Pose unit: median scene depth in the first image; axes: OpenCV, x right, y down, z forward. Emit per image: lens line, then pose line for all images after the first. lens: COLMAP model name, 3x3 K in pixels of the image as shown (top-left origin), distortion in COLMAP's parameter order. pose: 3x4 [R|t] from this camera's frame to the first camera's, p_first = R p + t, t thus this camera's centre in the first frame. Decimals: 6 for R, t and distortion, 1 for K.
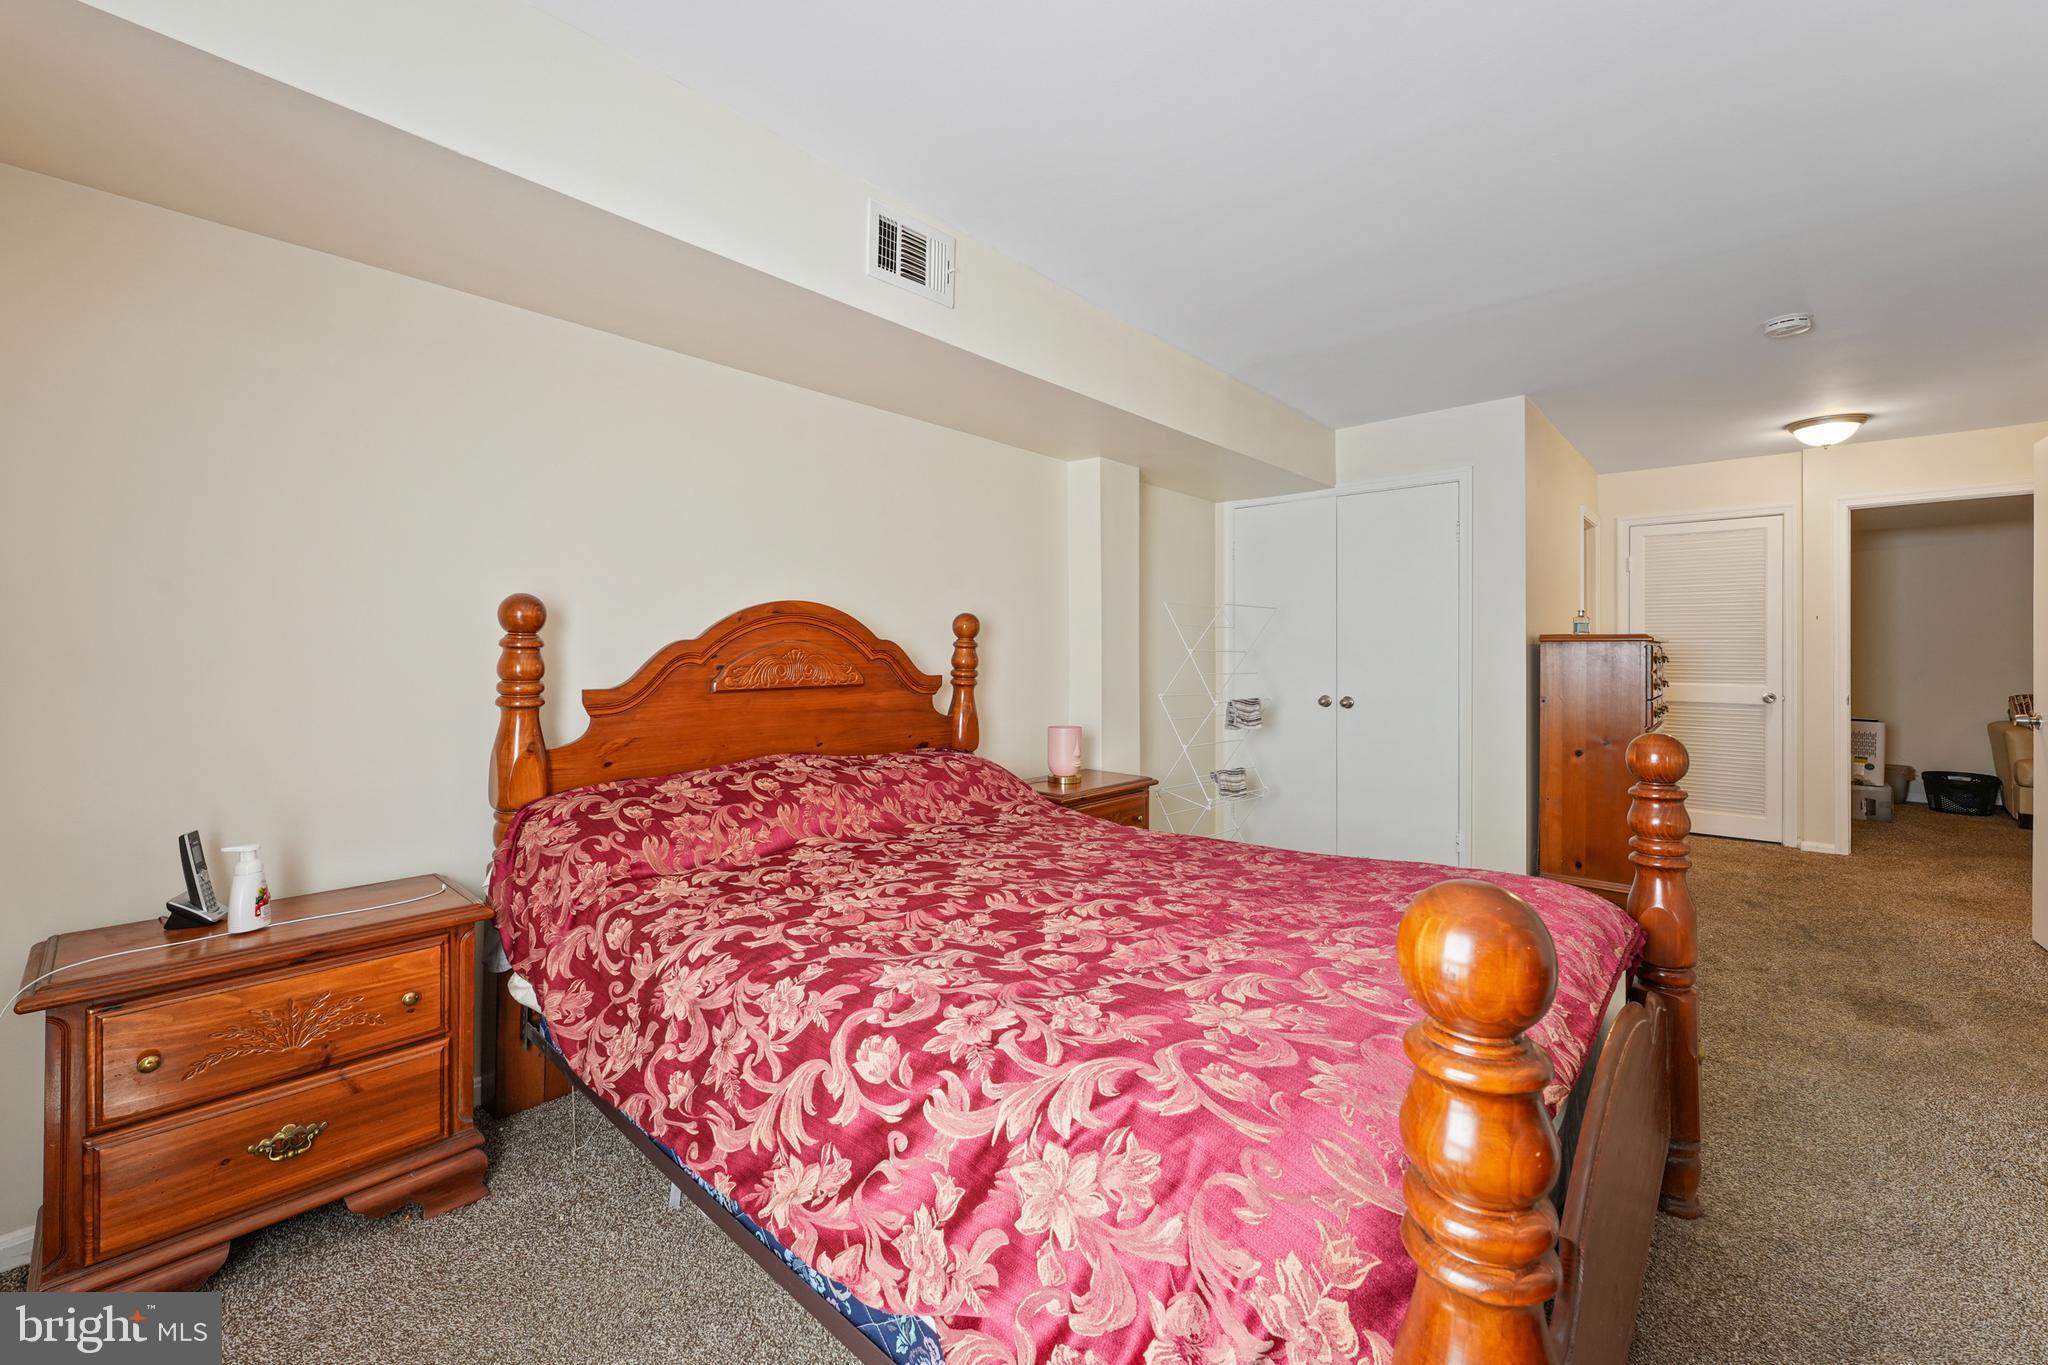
lens RADIAL K [[815.4, 0, 1017.8], [0, 815.4, 651.3], [0, 0, 1]] dist [-0.007507, -0.000018]
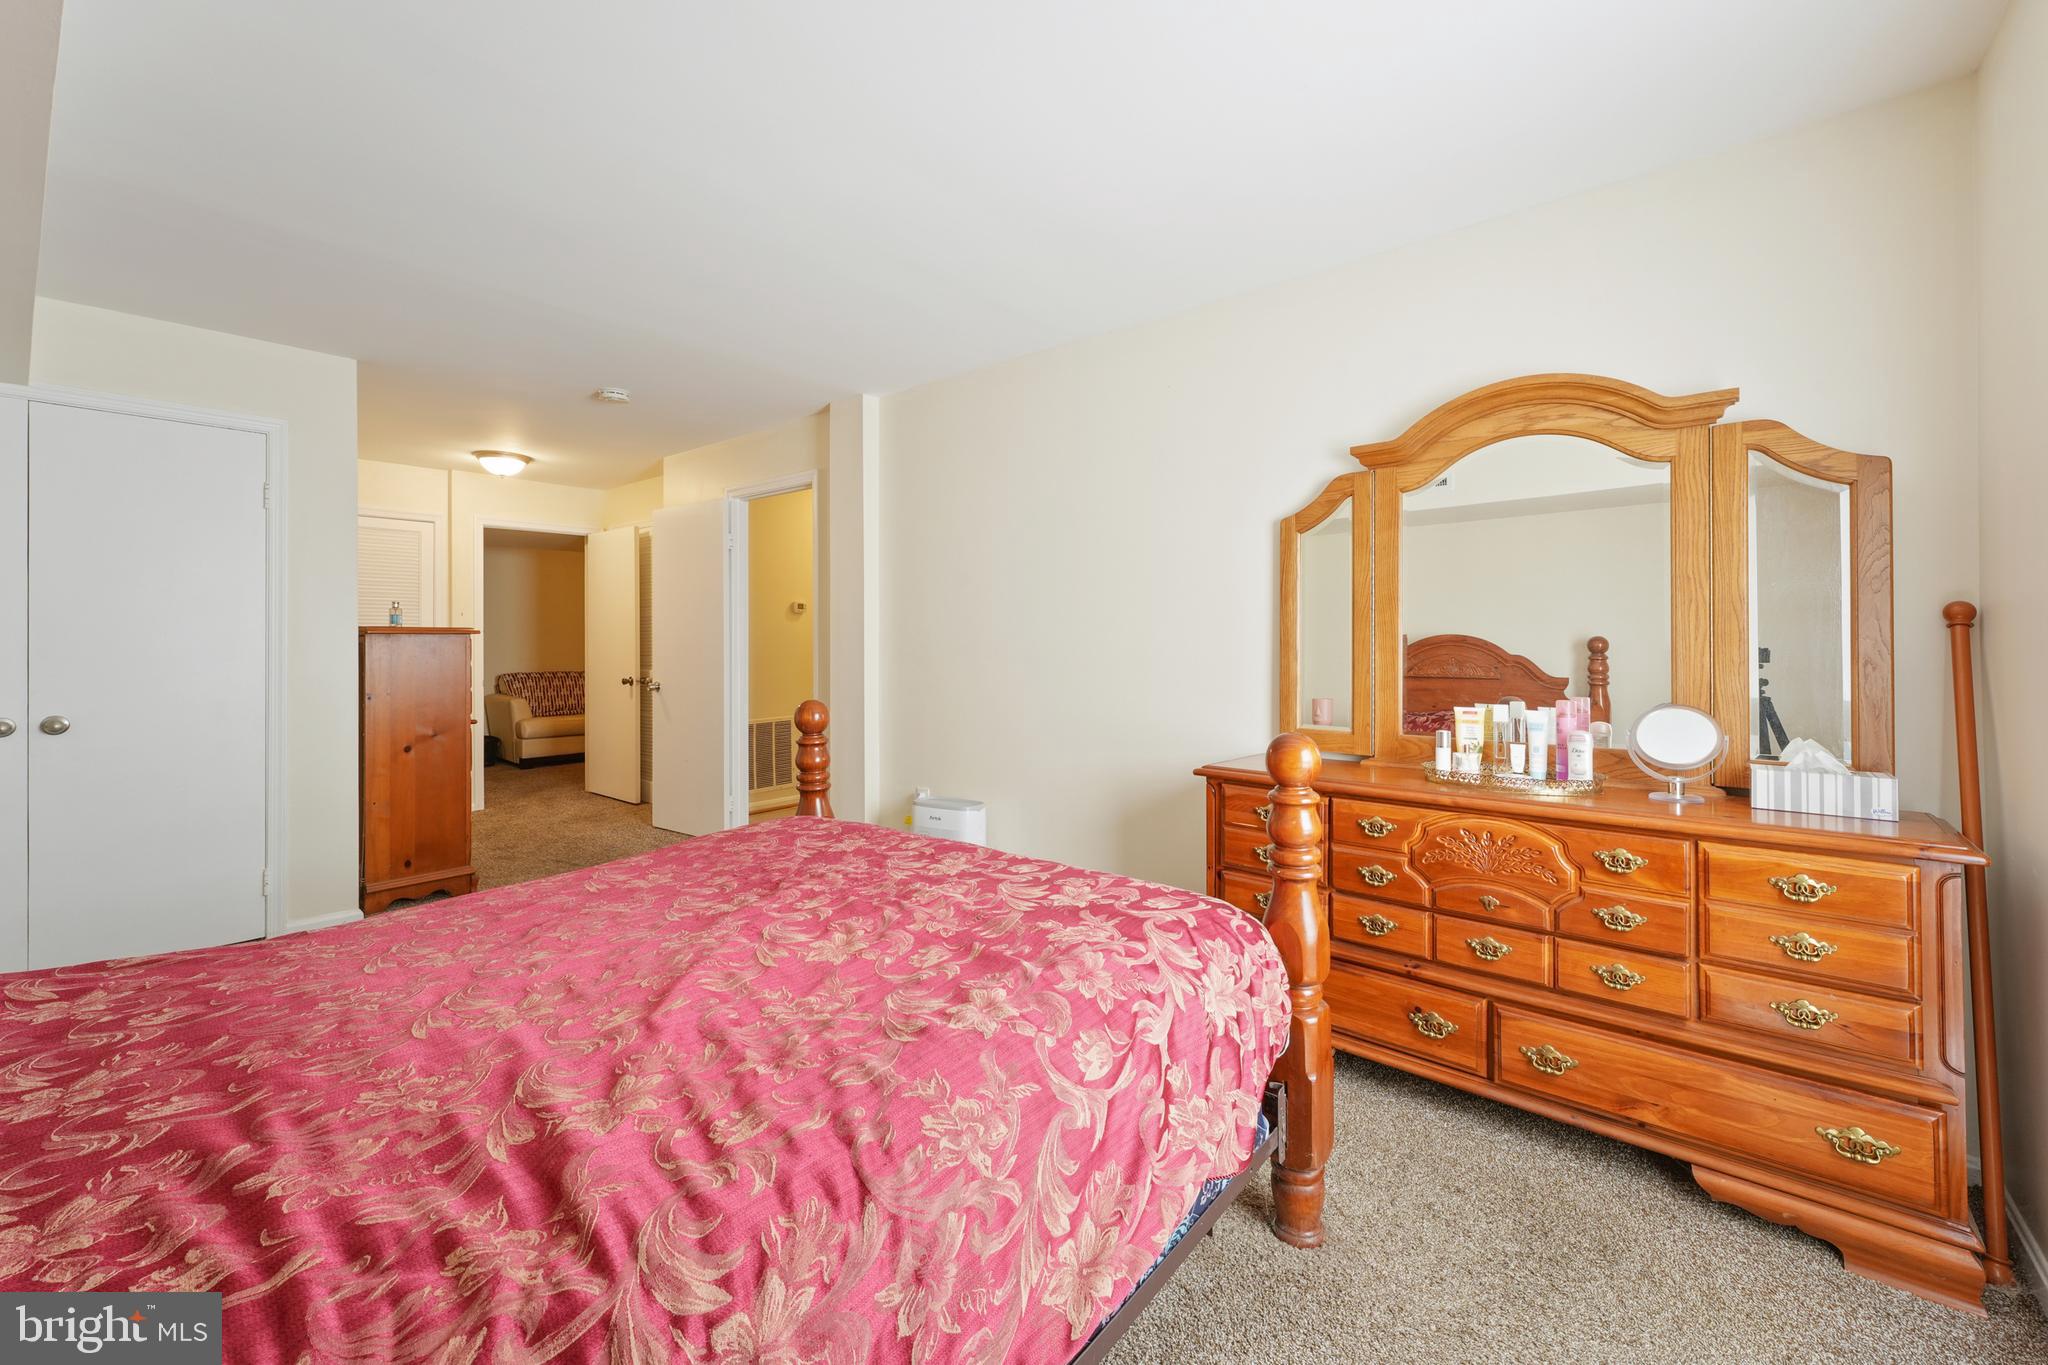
lens RADIAL K [[827.7, 0, 1022.2], [0, 827.7, 643.5], [0, 0, 1]] dist [0.000220, -0.000035]
pose [[-0.060032, -0.007918, 0.998165, -0.336058], [0.000624, 0.999968, 0.007970, -0.008143], [-0.998196, 0.001101, -0.060025, 0.318259]]
